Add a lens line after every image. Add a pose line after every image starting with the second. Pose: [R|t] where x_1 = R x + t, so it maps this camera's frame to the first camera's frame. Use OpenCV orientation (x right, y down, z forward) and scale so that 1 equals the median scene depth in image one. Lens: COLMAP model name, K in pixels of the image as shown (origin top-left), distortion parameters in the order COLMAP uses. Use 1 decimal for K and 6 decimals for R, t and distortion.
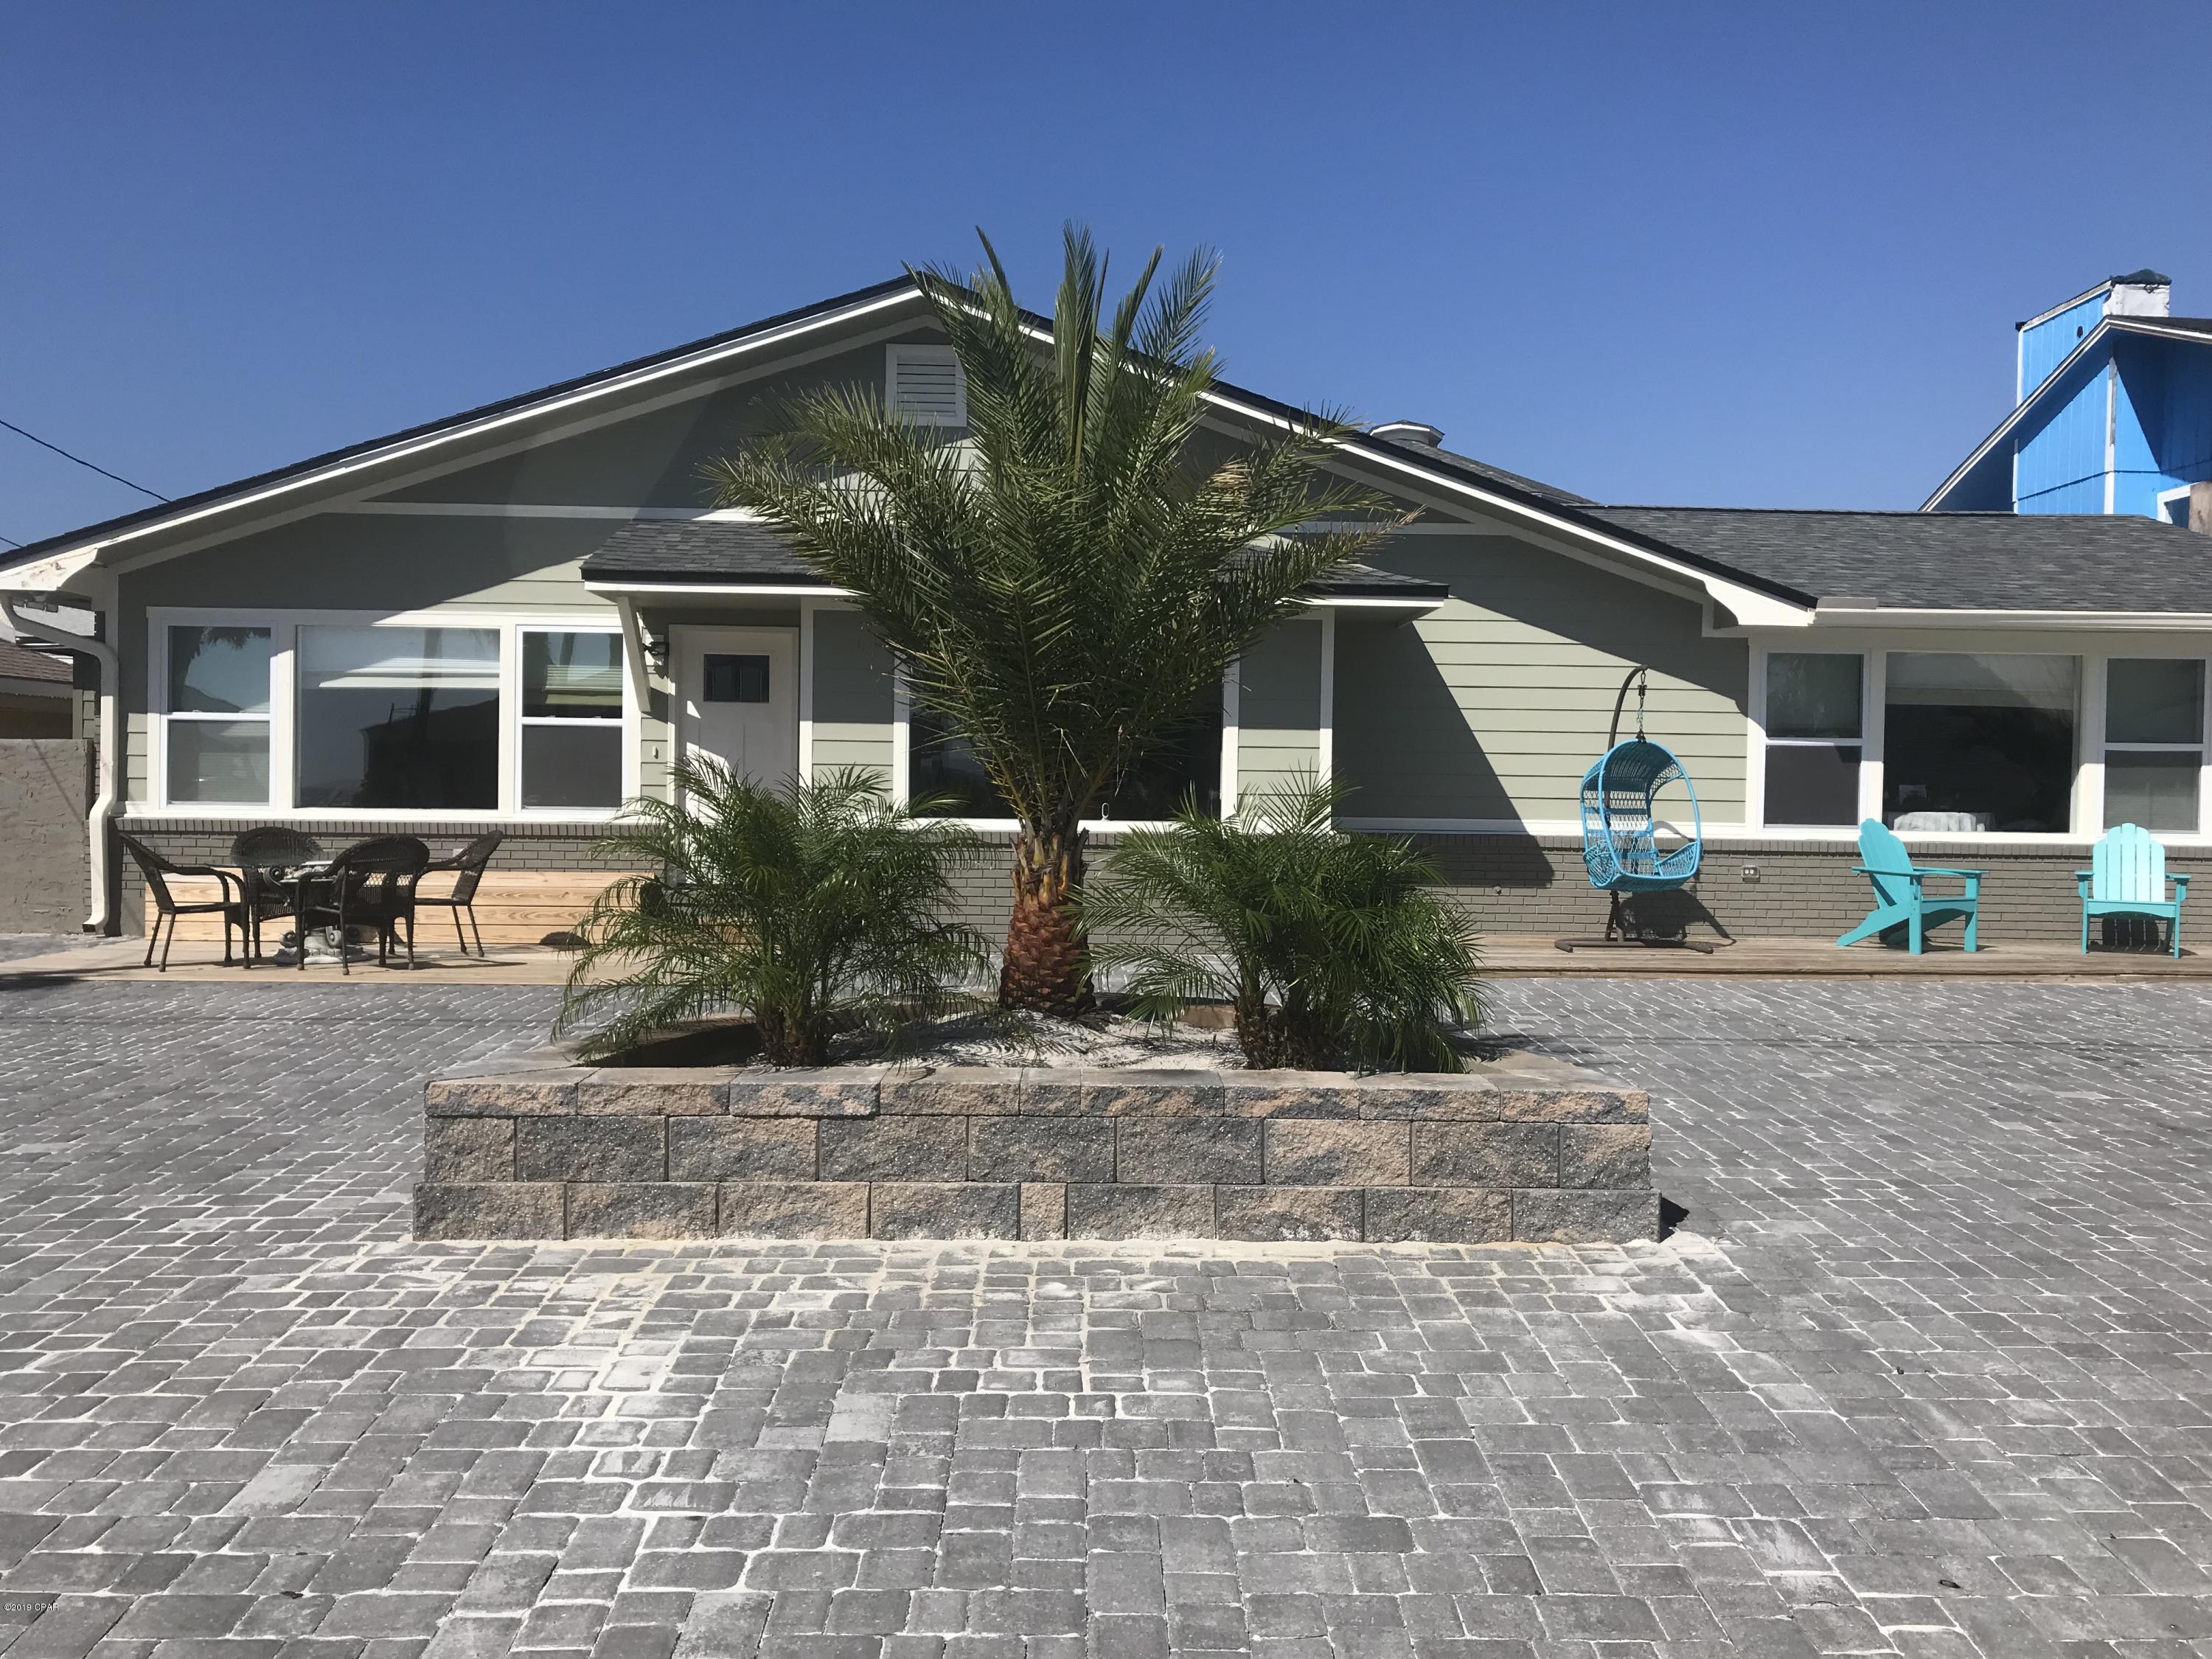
lens RADIAL K [[1795.2, 0, 1106.0], [0, 1795.2, 829.5], [0, 0, 1]] dist [0.012351, -0.002497]
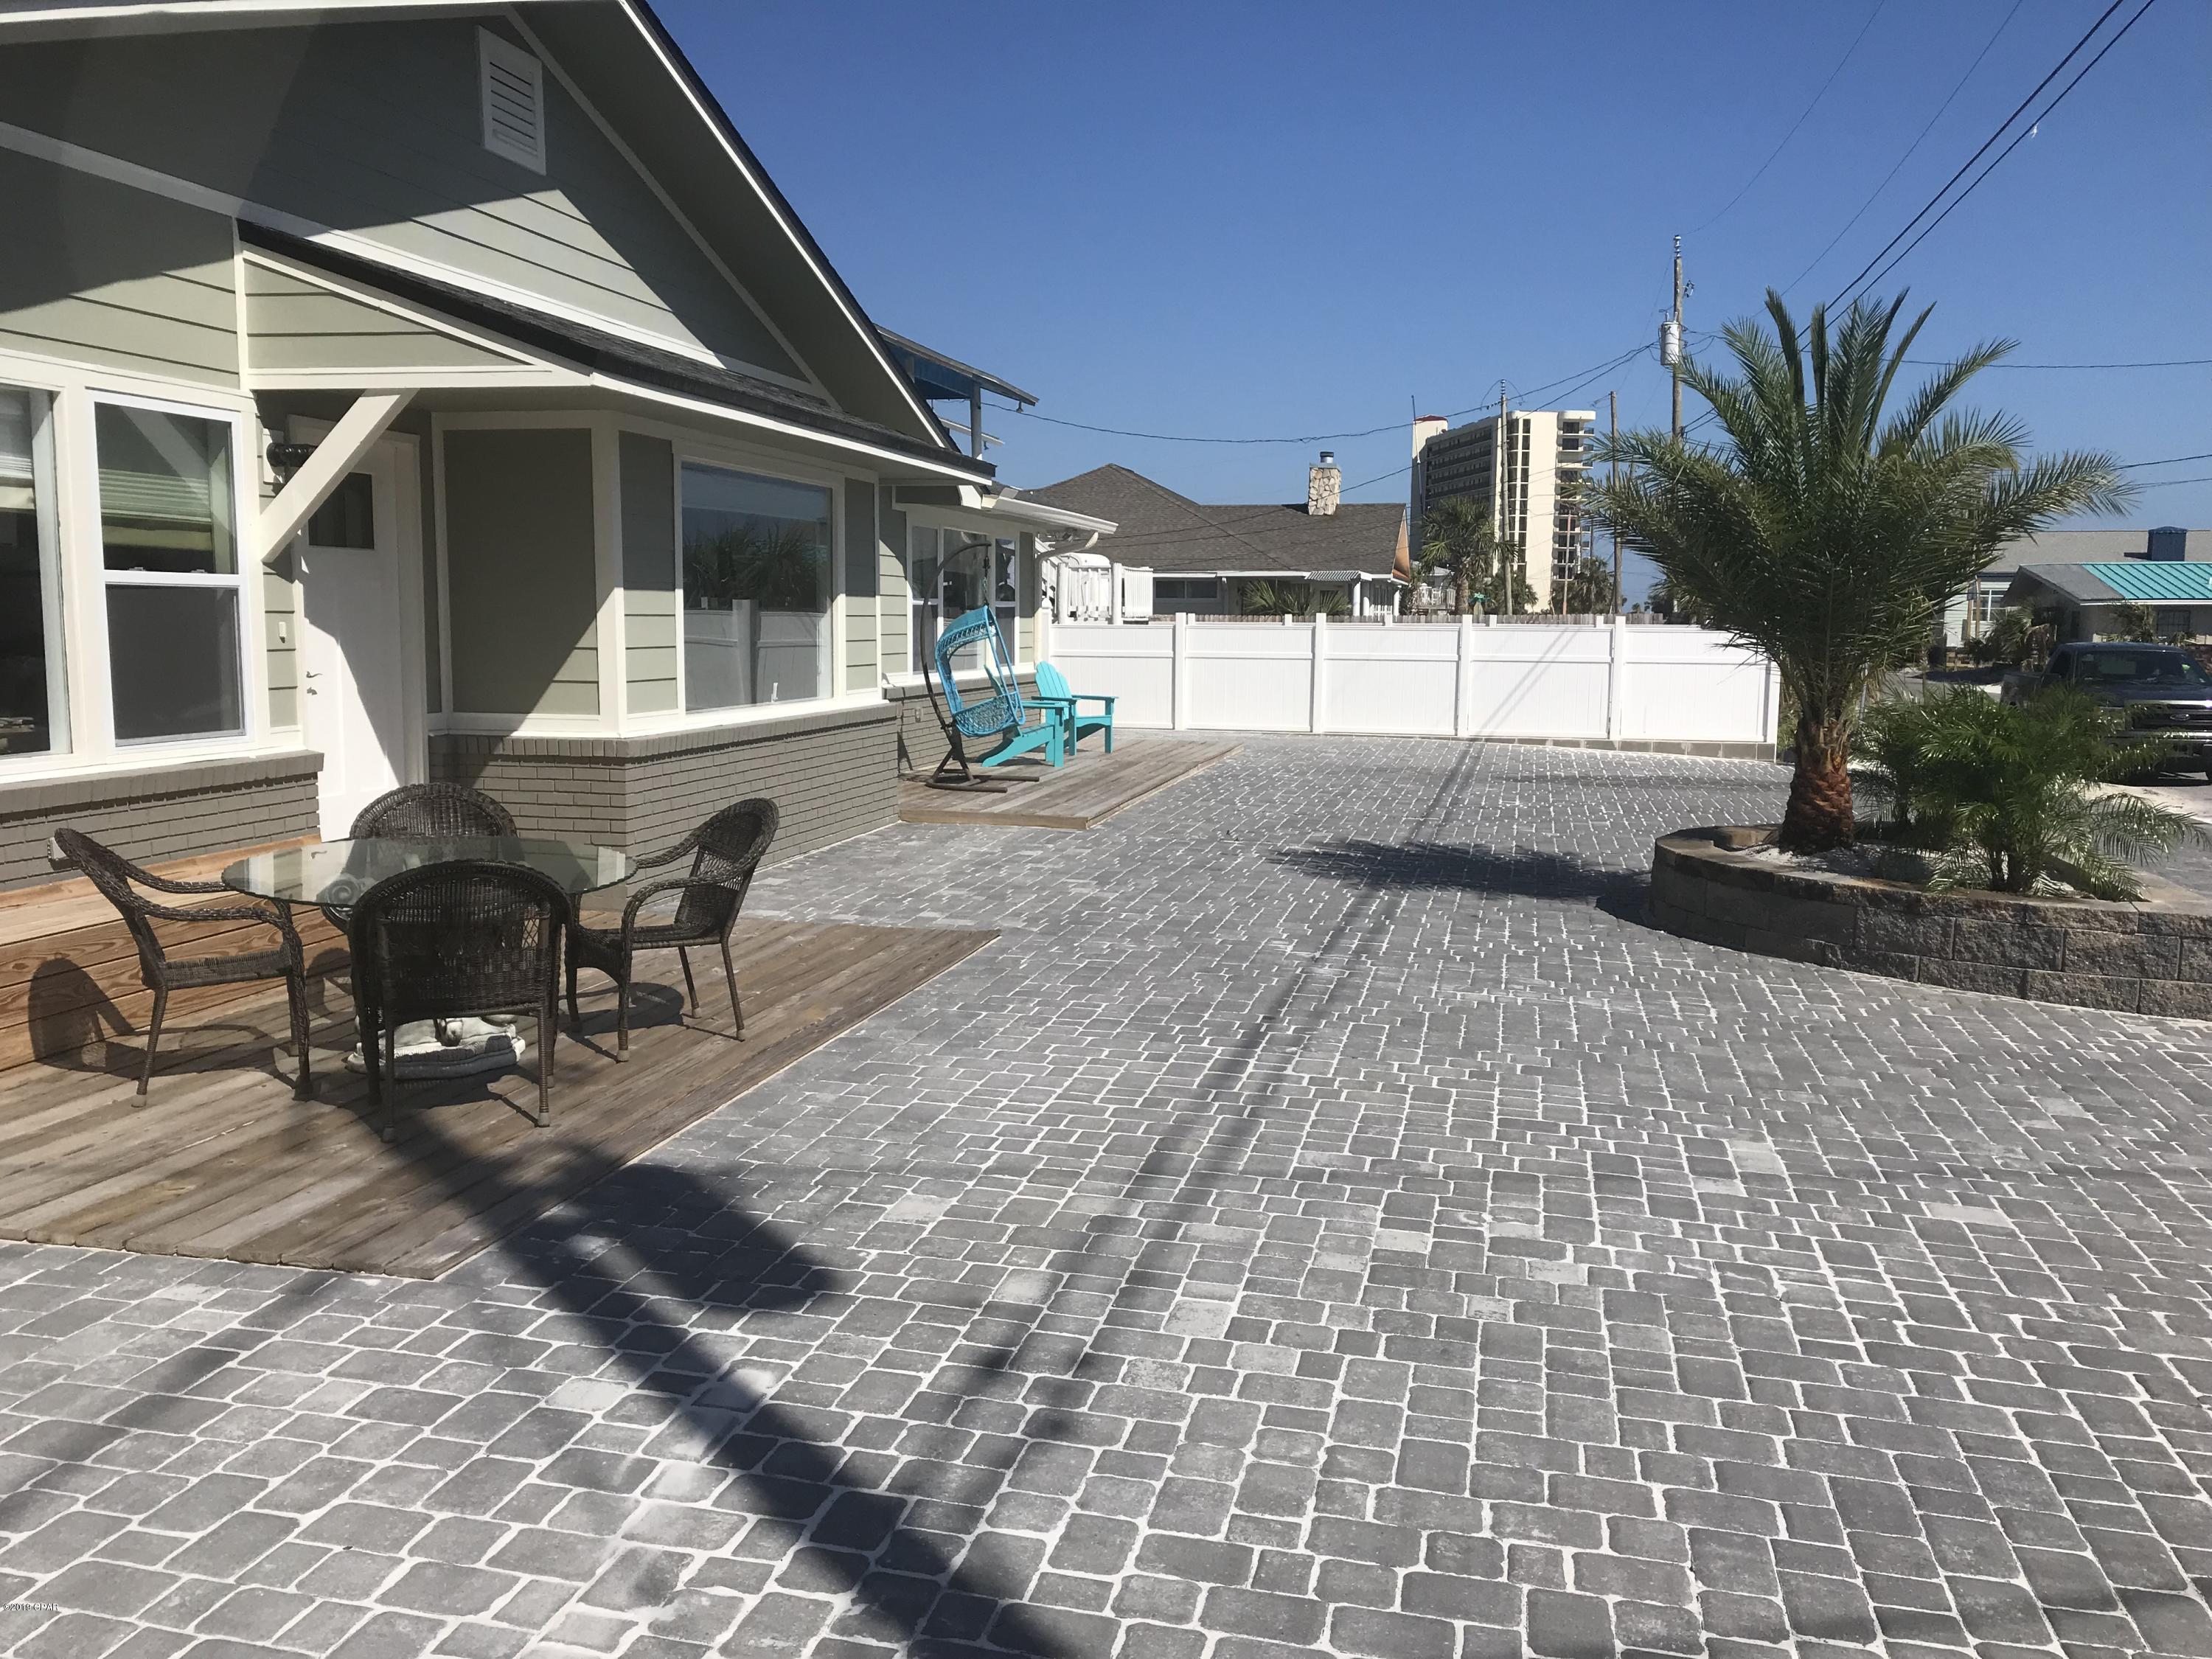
lens RADIAL K [[1795.2, 0, 1106.0], [0, 1795.2, 829.5], [0, 0, 1]] dist [0.012351, -0.002497]
pose [[0.262767, -0.124270, 0.956823, -0.791601], [0.012074, 0.992017, 0.125525, -0.051740], [-0.964784, -0.021432, 0.262170, 0.606055]]
